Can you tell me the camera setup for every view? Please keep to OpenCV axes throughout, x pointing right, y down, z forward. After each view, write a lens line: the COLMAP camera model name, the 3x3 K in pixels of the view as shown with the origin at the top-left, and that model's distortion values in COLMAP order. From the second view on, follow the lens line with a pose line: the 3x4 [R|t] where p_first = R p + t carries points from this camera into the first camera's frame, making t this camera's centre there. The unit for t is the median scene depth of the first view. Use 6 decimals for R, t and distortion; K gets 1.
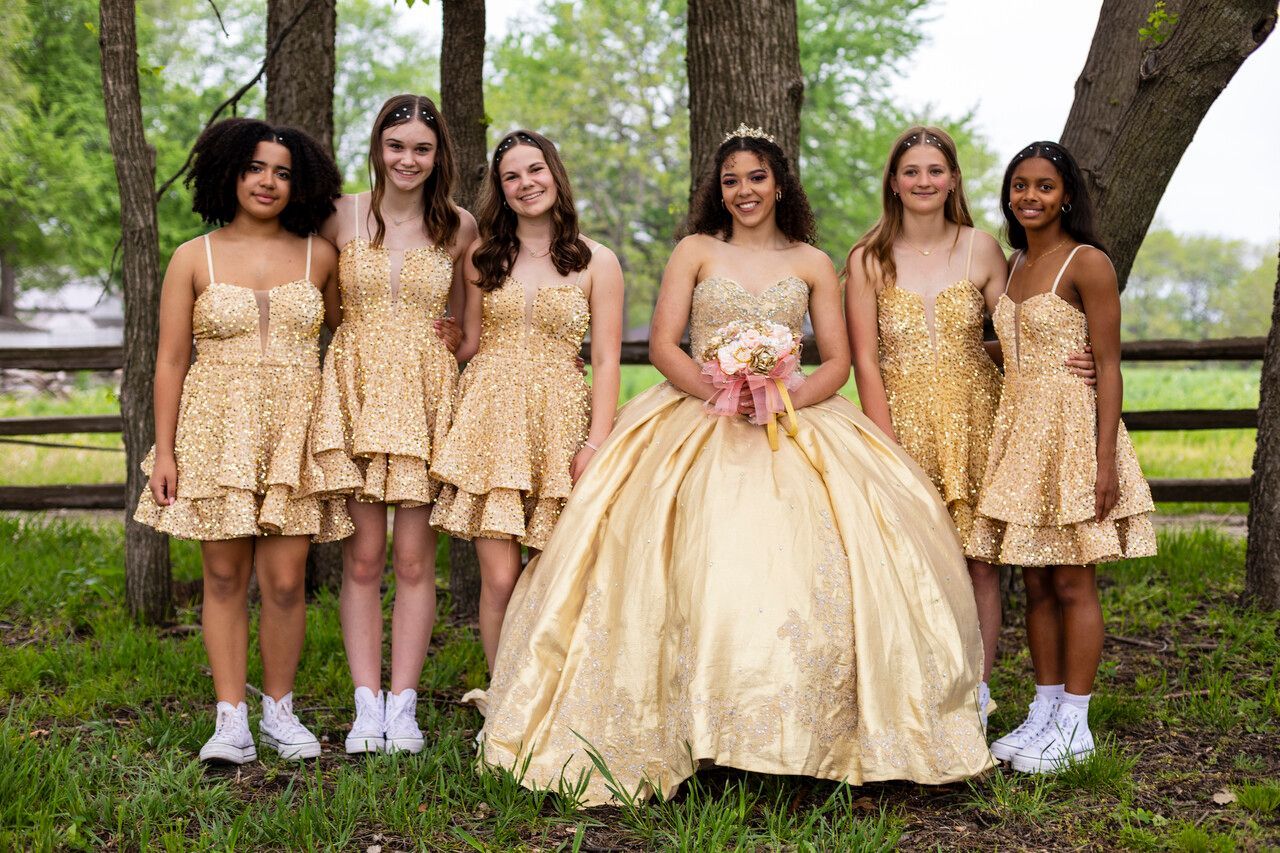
lens RADIAL K [[1858.6, 0, 640.0], [0, 1858.6, 426.5], [0, 0, 1]] dist [0.022327, -0.150097]
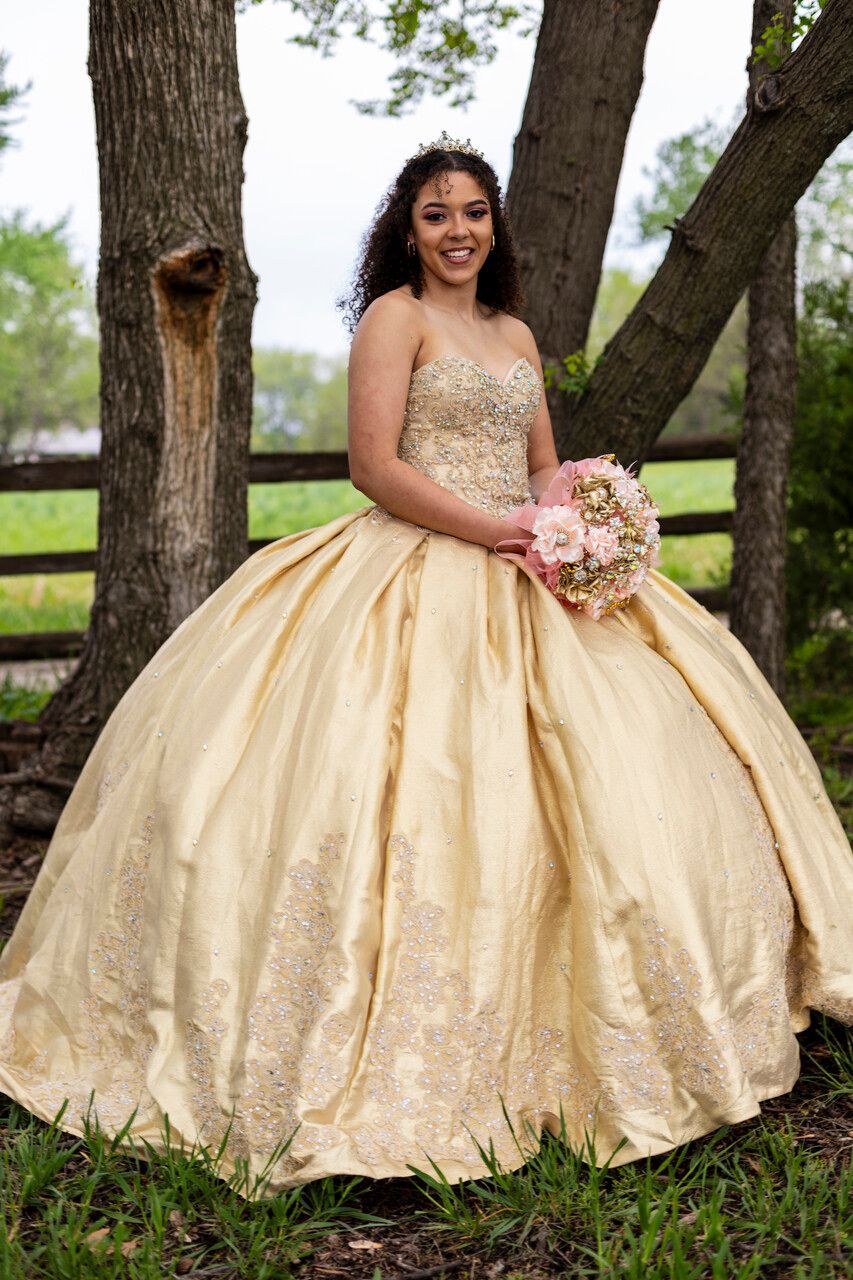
lens RADIAL K [[1858.6, 0, 426.5], [0, 1858.6, 640.0], [0, 0, 1]] dist [0.022327, -0.150097]
pose [[0.927930, -0.065006, 0.367041, -0.141980], [0.045930, 0.997112, 0.060478, -0.013517], [-0.369913, -0.039261, 0.928236, 0.257996]]
